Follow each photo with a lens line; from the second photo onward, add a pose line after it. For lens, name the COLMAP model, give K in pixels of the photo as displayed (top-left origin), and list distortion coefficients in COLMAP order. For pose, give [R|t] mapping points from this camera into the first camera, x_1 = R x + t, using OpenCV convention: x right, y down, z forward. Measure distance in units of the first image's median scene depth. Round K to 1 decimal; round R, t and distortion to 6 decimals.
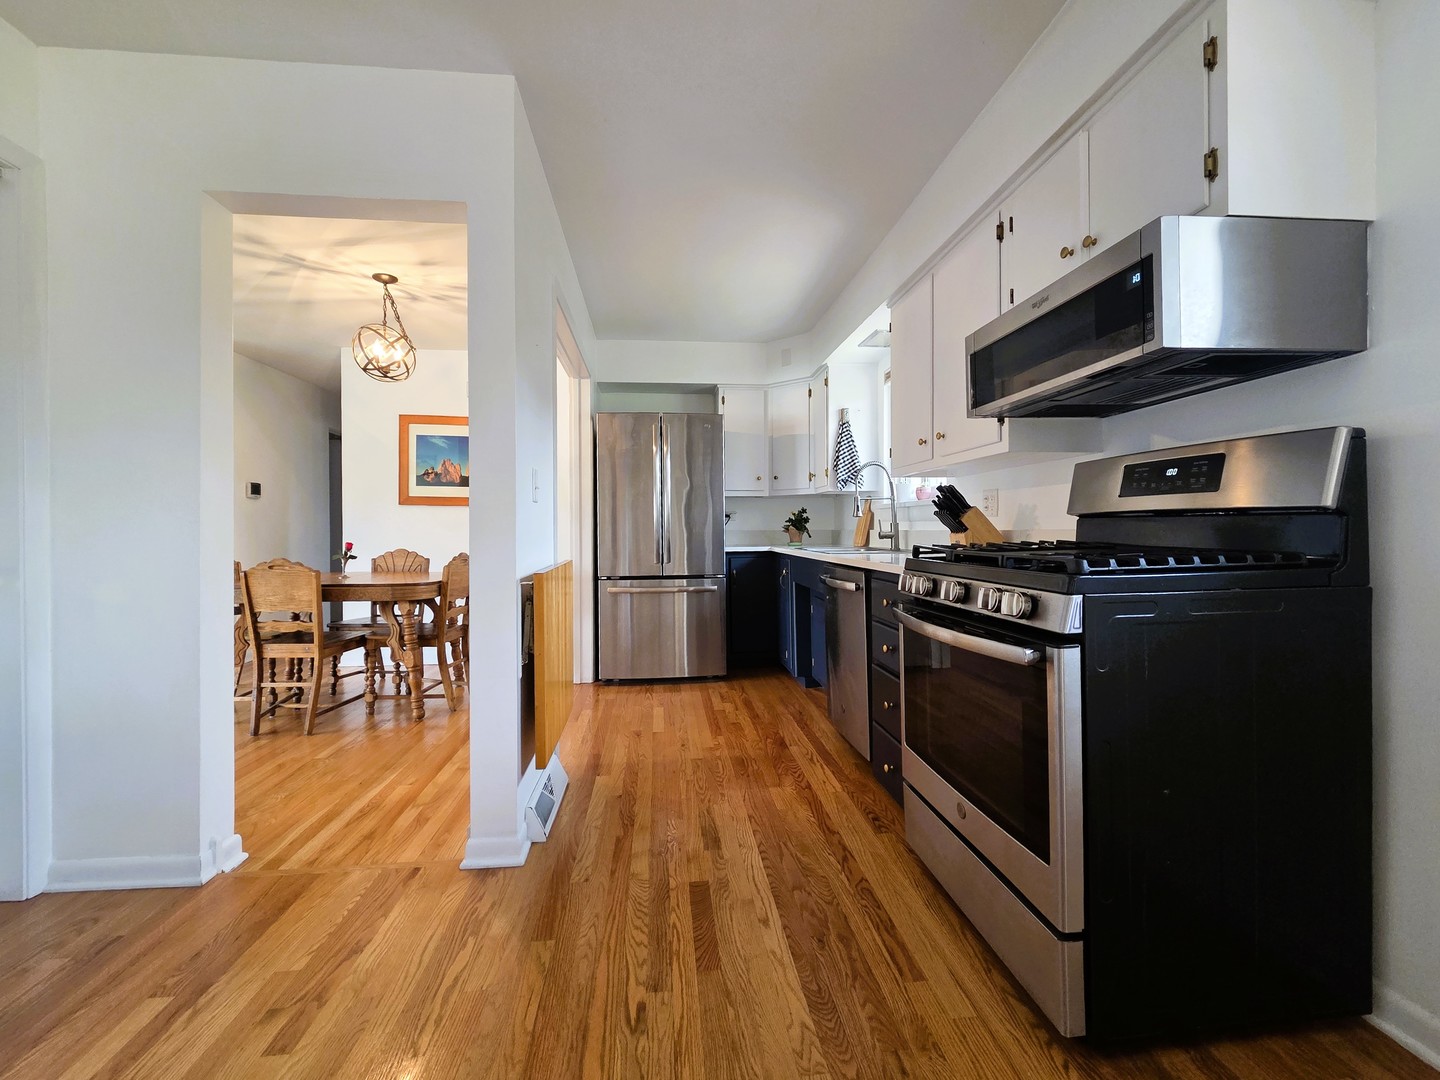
lens RADIAL K [[606.1, 0, 721.3], [0, 606.1, 528.9], [0, 0, 1]] dist [0.001307, 0.000074]
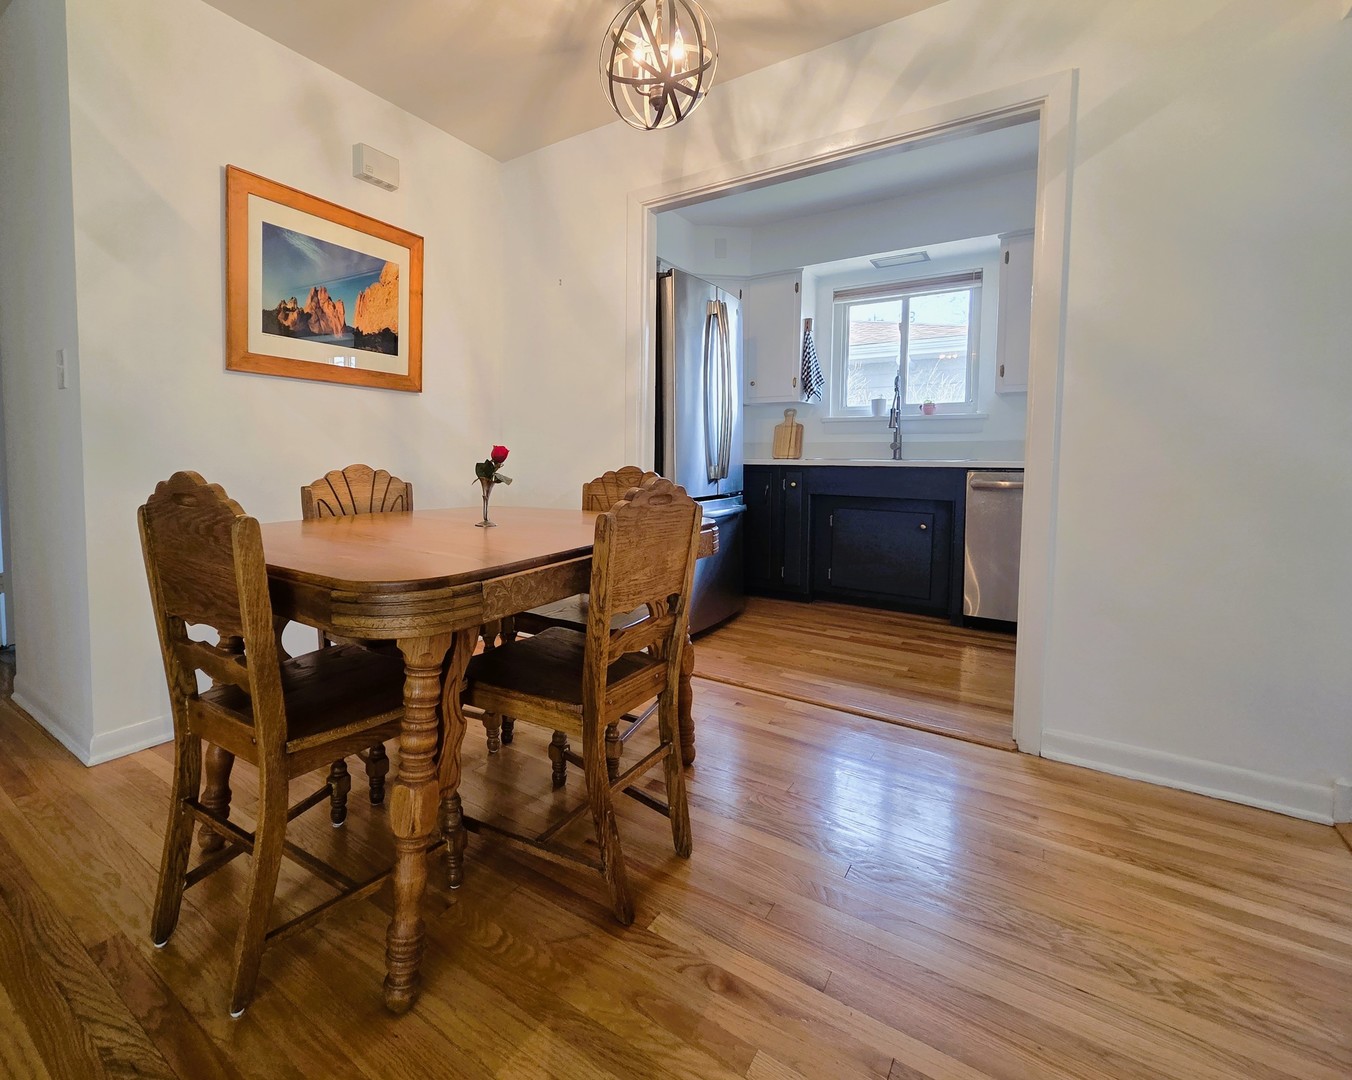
lens RADIAL K [[615.8, 0, 587.4], [0, 615.8, 494.9], [0, 0, 1]] dist [0.000570, 0.000077]
pose [[0.680483, -0.045734, 0.731335, -1.047043], [-0.010648, 0.997328, 0.072276, 0.026592], [-0.732687, -0.056970, 0.678178, 0.737396]]
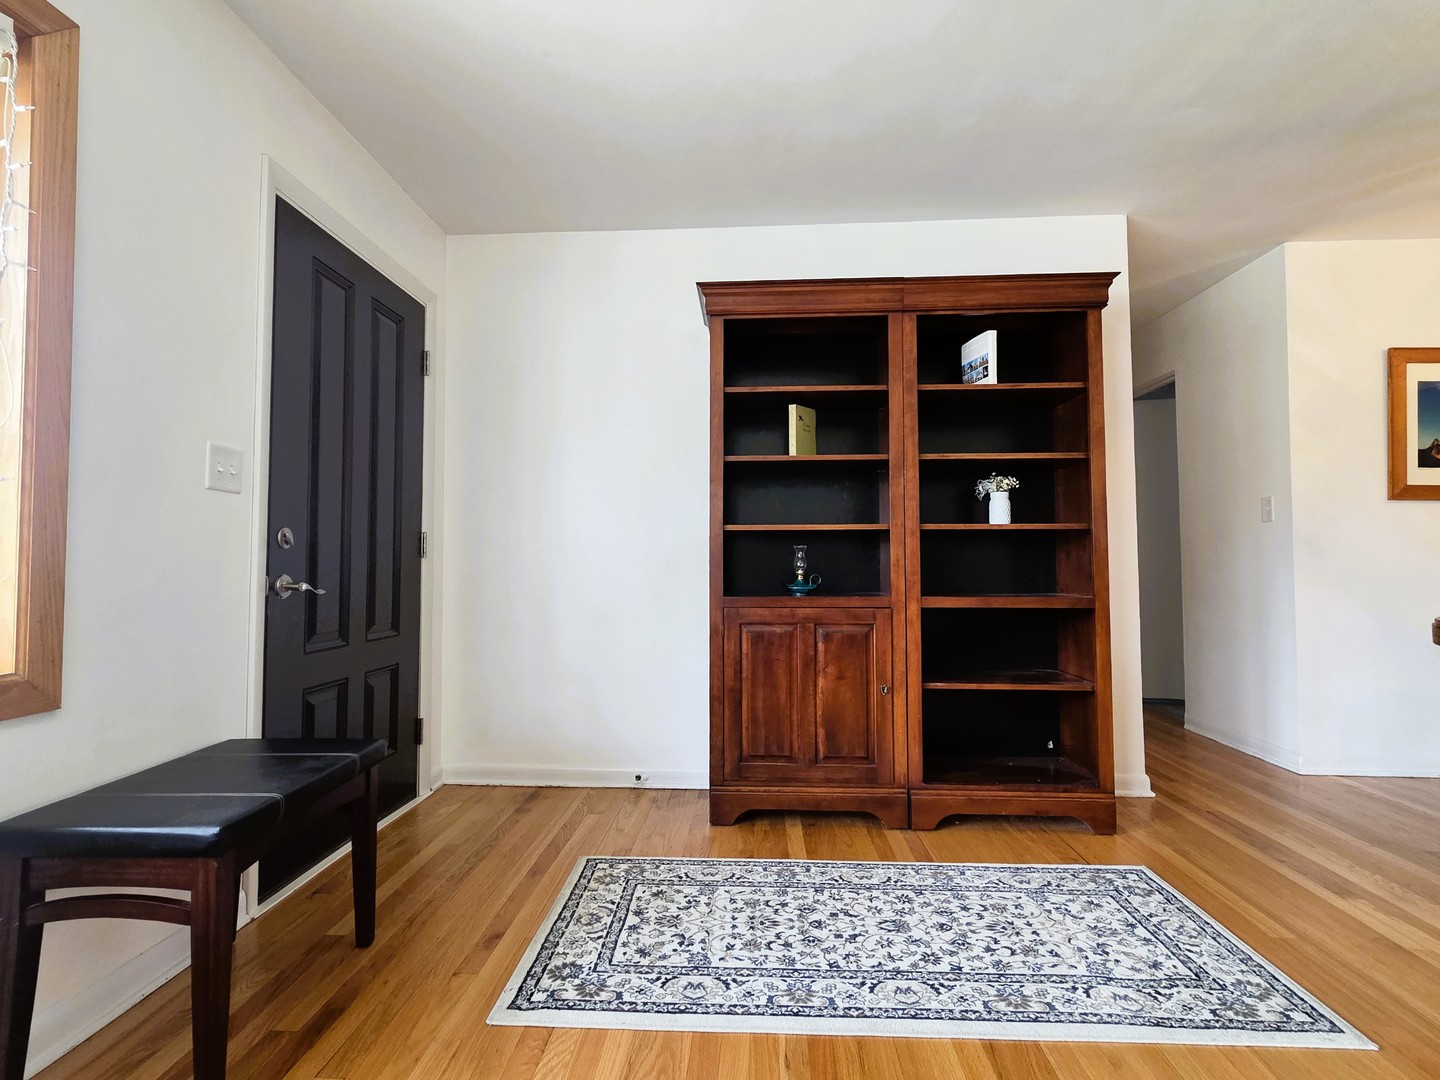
lens RADIAL K [[708.7, 0, 720.0], [0, 708.7, 540.0], [0, 0, 1]] dist [-0.000167, -0.000201]
pose [[0.987297, -0.001174, -0.158880, -1.616376], [-0.003900, 0.999492, -0.031620, 0.034932], [0.158836, 0.031838, 0.986792, 0.334892]]
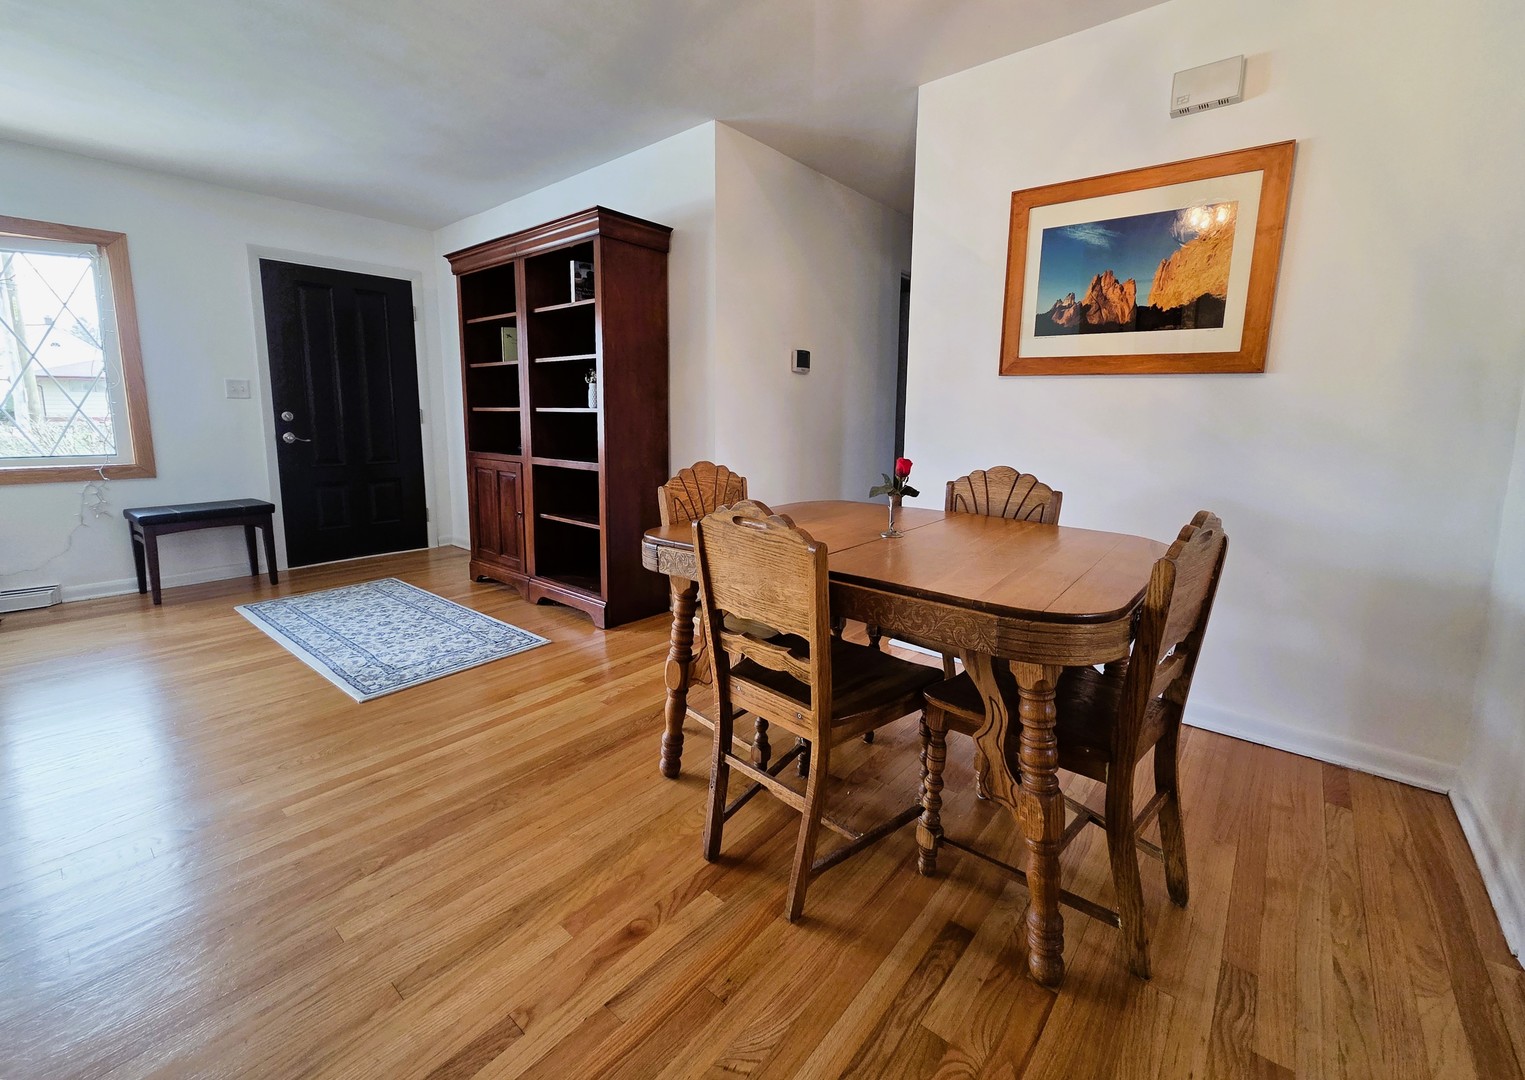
lens RADIAL K [[643.2, 0, 760.8], [0, 643.2, 508.9], [0, 0, 1]] dist [0.000342, -0.000086]
pose [[0.695519, 0.118106, -0.708734, -0.406104], [-0.010600, 0.987977, 0.154237, -0.014807], [0.718429, -0.099762, 0.688409, 0.695033]]
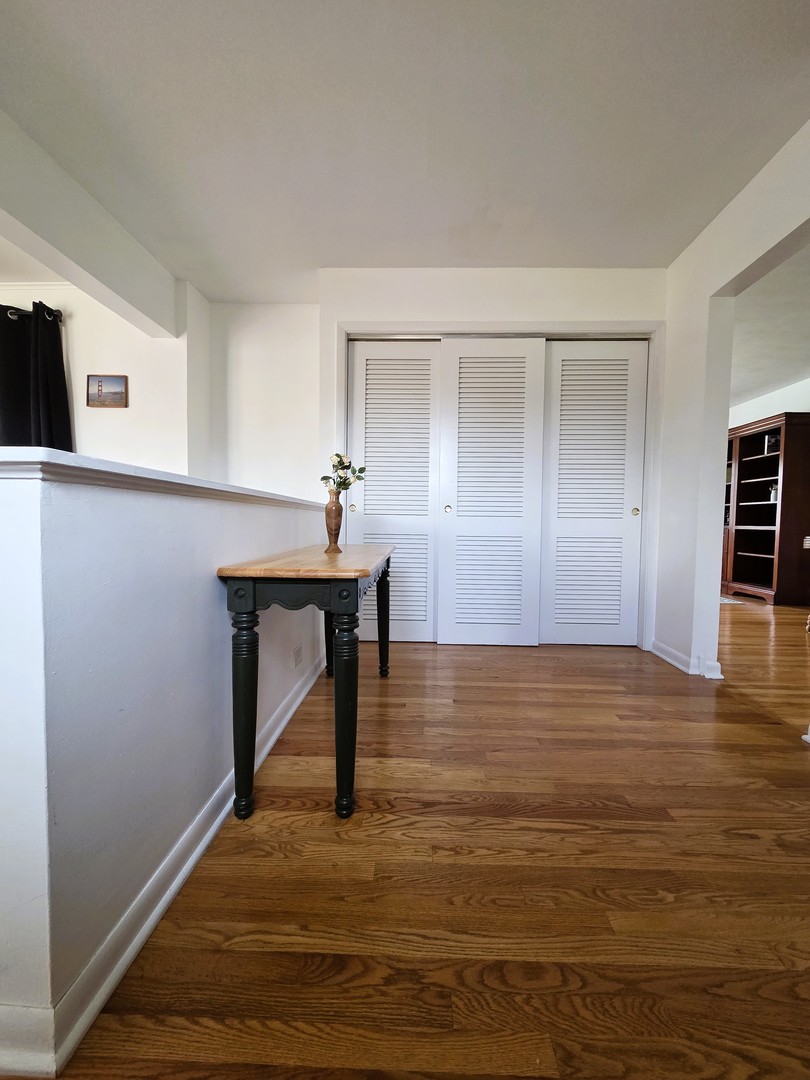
lens RADIAL K [[437.5, 0, 405.0], [0, 437.5, 540.0], [0, 0, 1]] dist [-0.000205, -0.000033]
pose [[-0.140407, 0.043605, -0.989133, 0.341727], [-0.008253, 0.998943, 0.045209, 0.063684], [0.990059, 0.014511, -0.139899, 0.173634]]
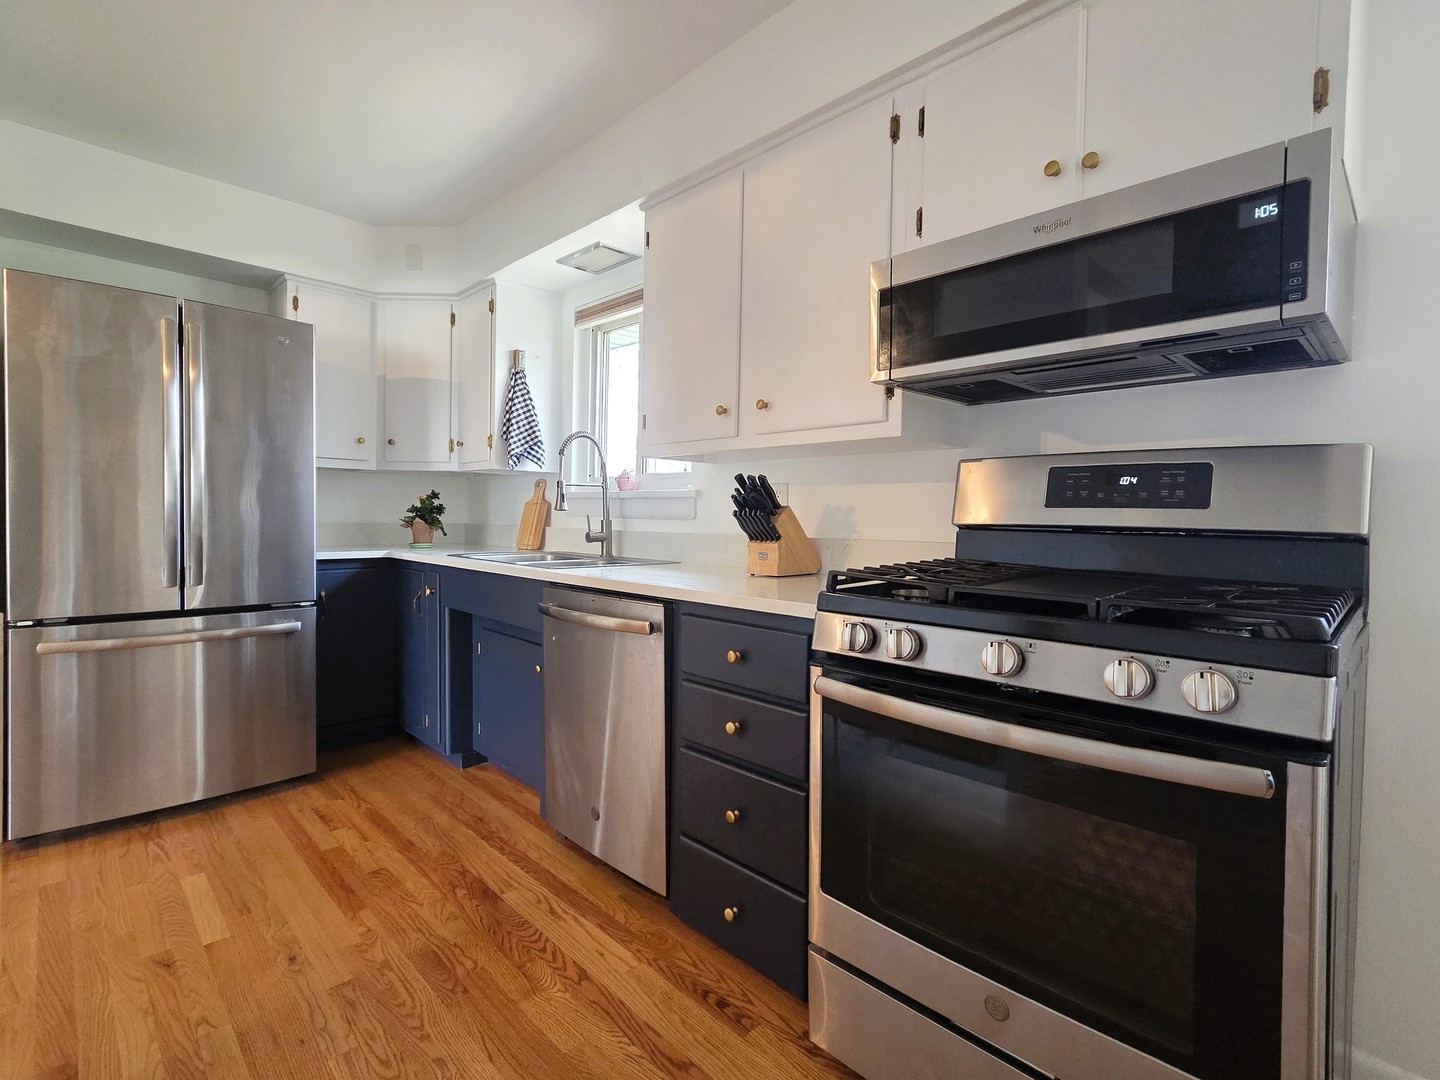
lens RADIAL K [[692.2, 0, 721.4], [0, 692.2, 529.4], [0, 0, 1]] dist [0.003599, 0.000130]
pose [[0.783799, 0.009928, 0.620935, -0.133833], [-0.022712, 0.999662, 0.012686, -0.014033], [-0.620599, -0.024046, 0.783760, 0.309380]]
